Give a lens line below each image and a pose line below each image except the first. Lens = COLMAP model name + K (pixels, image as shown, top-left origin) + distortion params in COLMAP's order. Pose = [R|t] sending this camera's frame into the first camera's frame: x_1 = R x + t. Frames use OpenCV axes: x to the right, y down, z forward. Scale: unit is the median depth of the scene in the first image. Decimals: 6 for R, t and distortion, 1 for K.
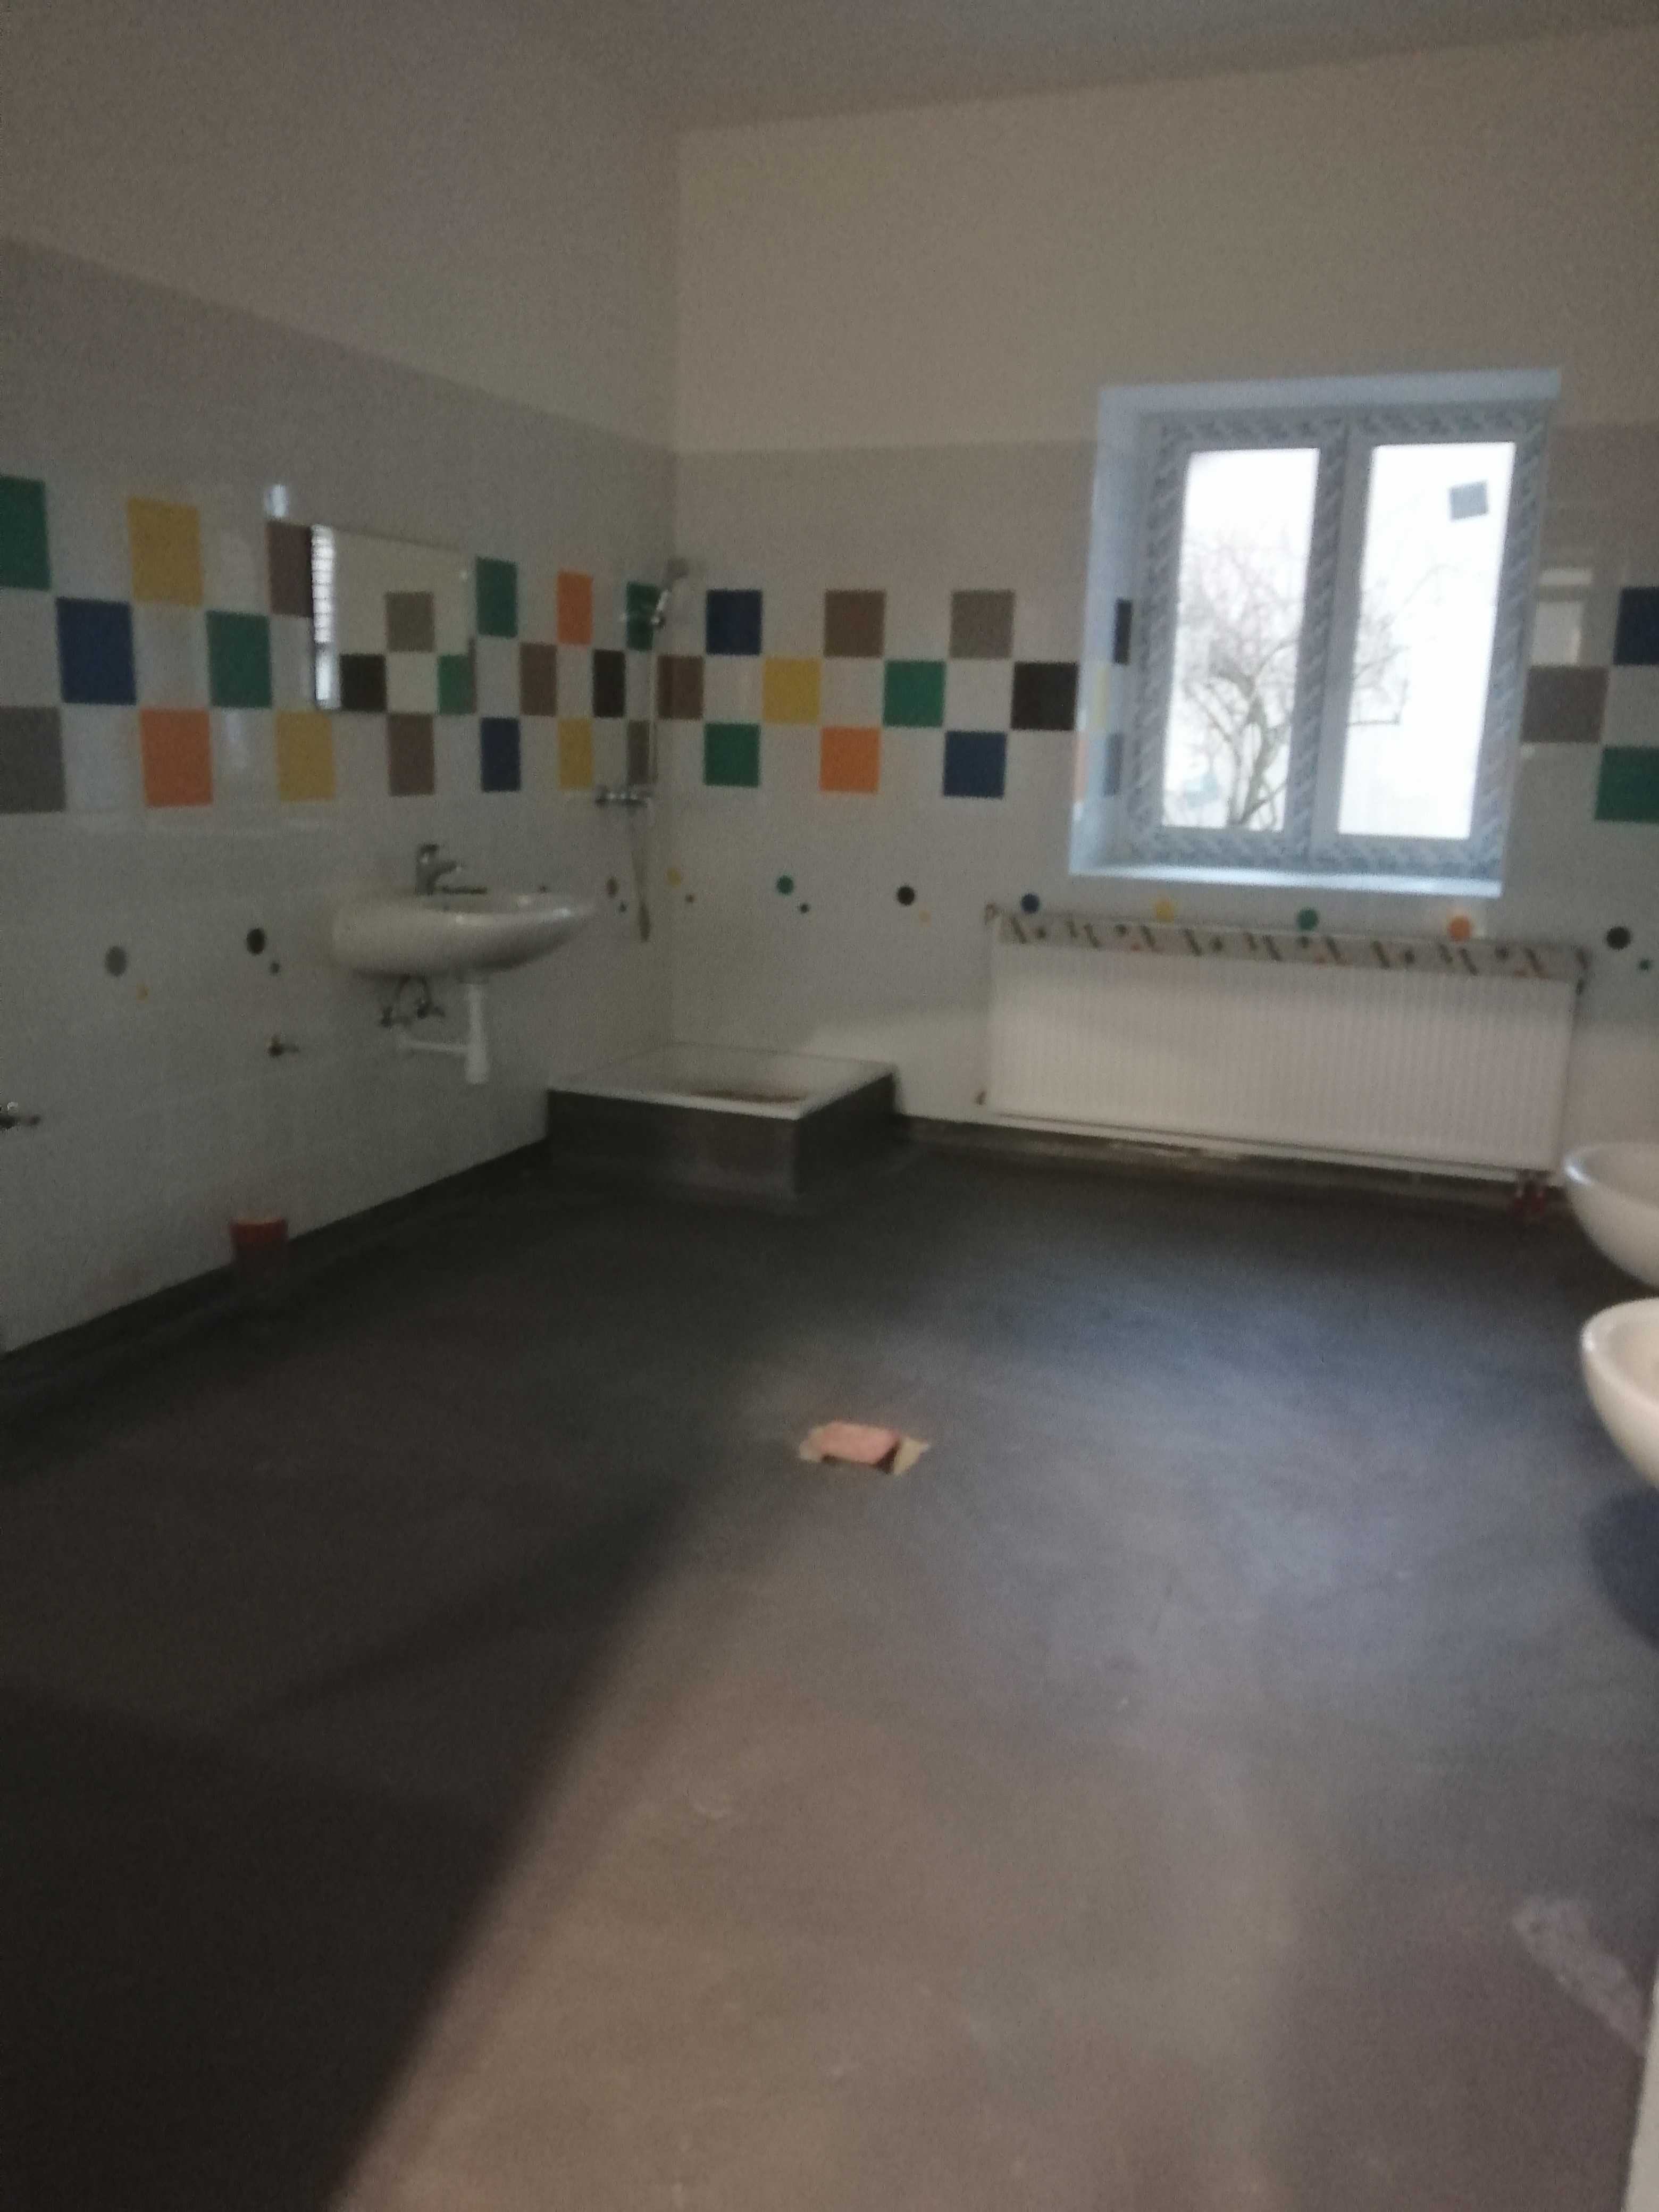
lens RADIAL K [[1791.6, 0, 849.2], [0, 1791.6, 1120.9], [0, 0, 1]] dist [0.070734, -0.121157]
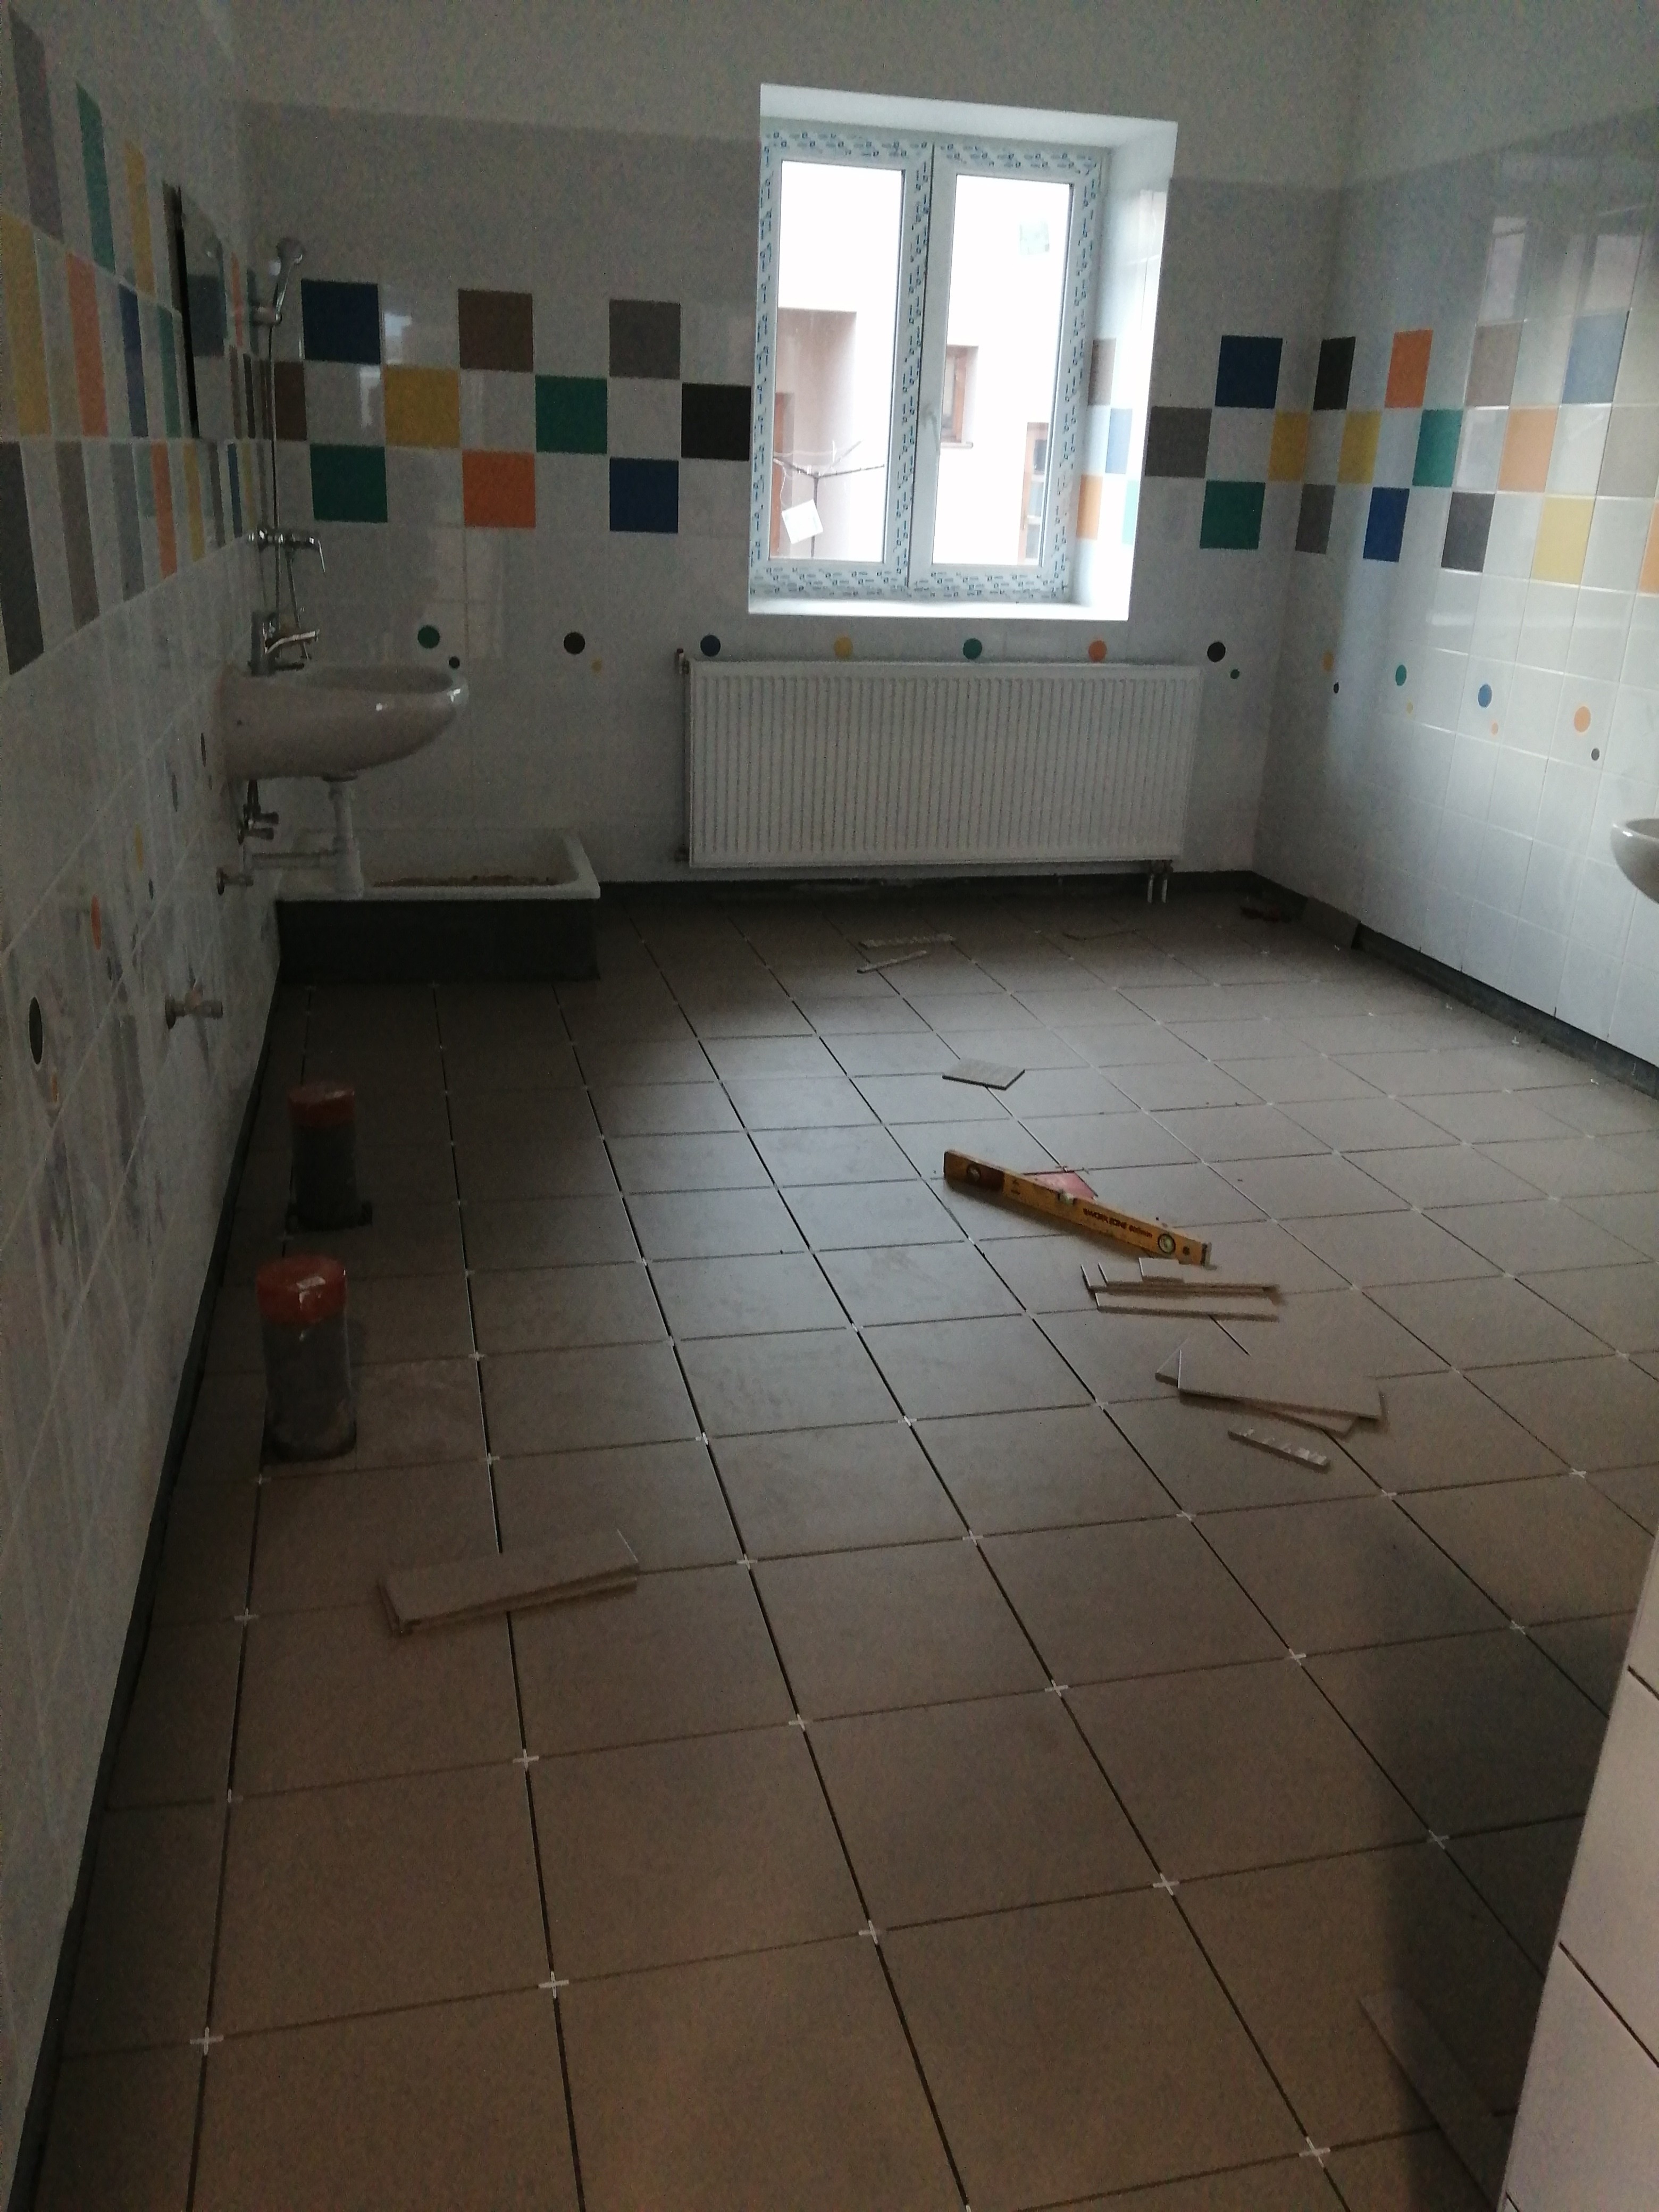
lens RADIAL K [[1791.6, 0, 841.0], [0, 1791.6, 1093.1], [0, 0, 1]] dist [0.070734, -0.121157]
pose [[0.822671, -0.183386, 0.538128, -0.793332], [0.107328, 0.979623, 0.169762, -0.082164], [-0.558295, -0.081902, 0.825590, 0.275231]]
